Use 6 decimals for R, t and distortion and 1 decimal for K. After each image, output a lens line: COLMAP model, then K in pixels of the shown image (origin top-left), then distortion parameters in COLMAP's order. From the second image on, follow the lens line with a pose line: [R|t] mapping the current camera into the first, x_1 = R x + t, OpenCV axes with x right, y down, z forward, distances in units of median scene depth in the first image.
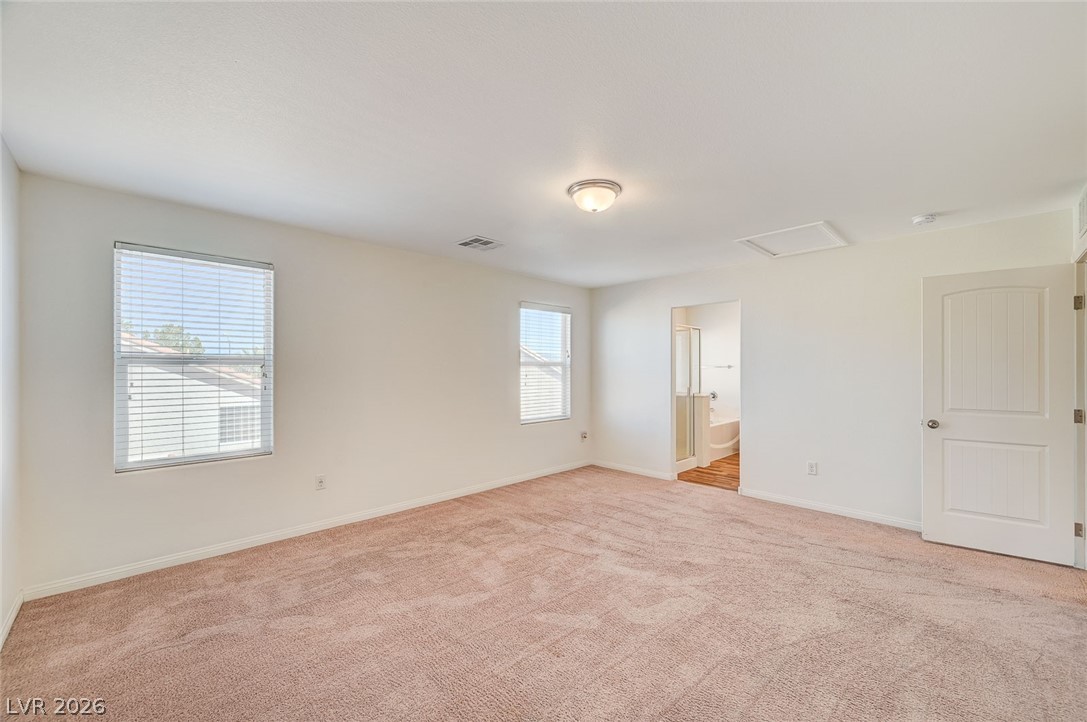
lens RADIAL K [[432.1, 0, 547.6], [0, 432.1, 362.8], [0, 0, 1]] dist [0.007400, -0.000014]
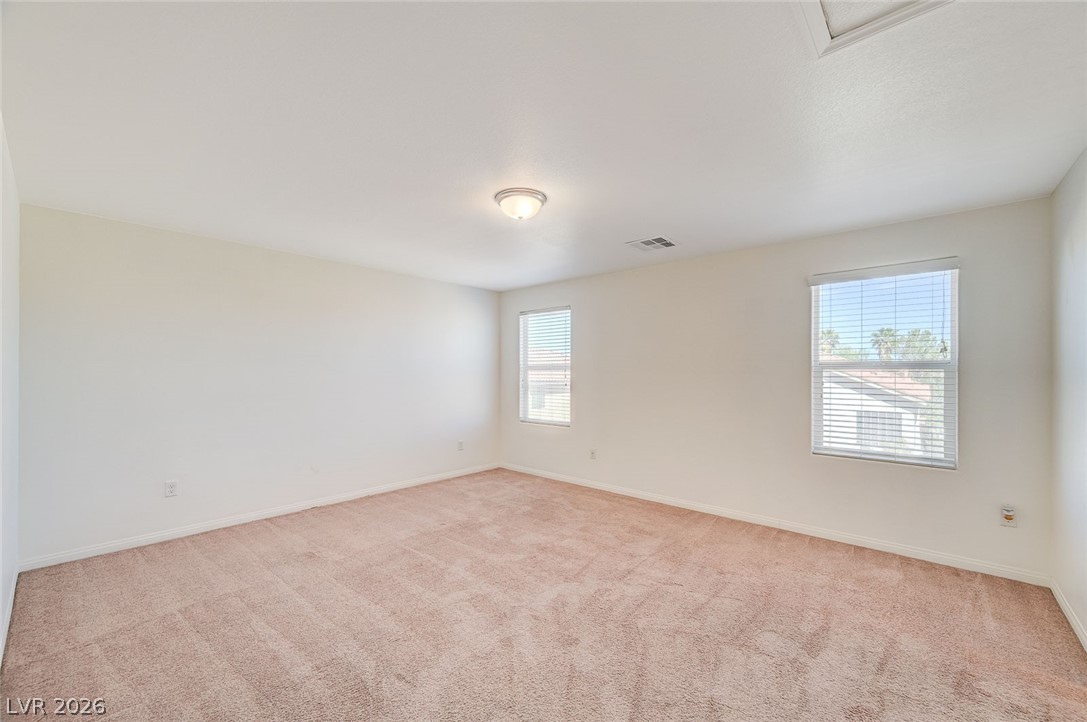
lens RADIAL K [[432.1, 0, 547.7], [0, 432.1, 370.2], [0, 0, 1]] dist [0.007400, -0.000014]
pose [[0.071580, -0.005055, -0.997422, 0.808199], [0.012069, 0.999918, -0.004201, 0.008444], [0.997362, -0.011737, 0.071635, 0.707498]]
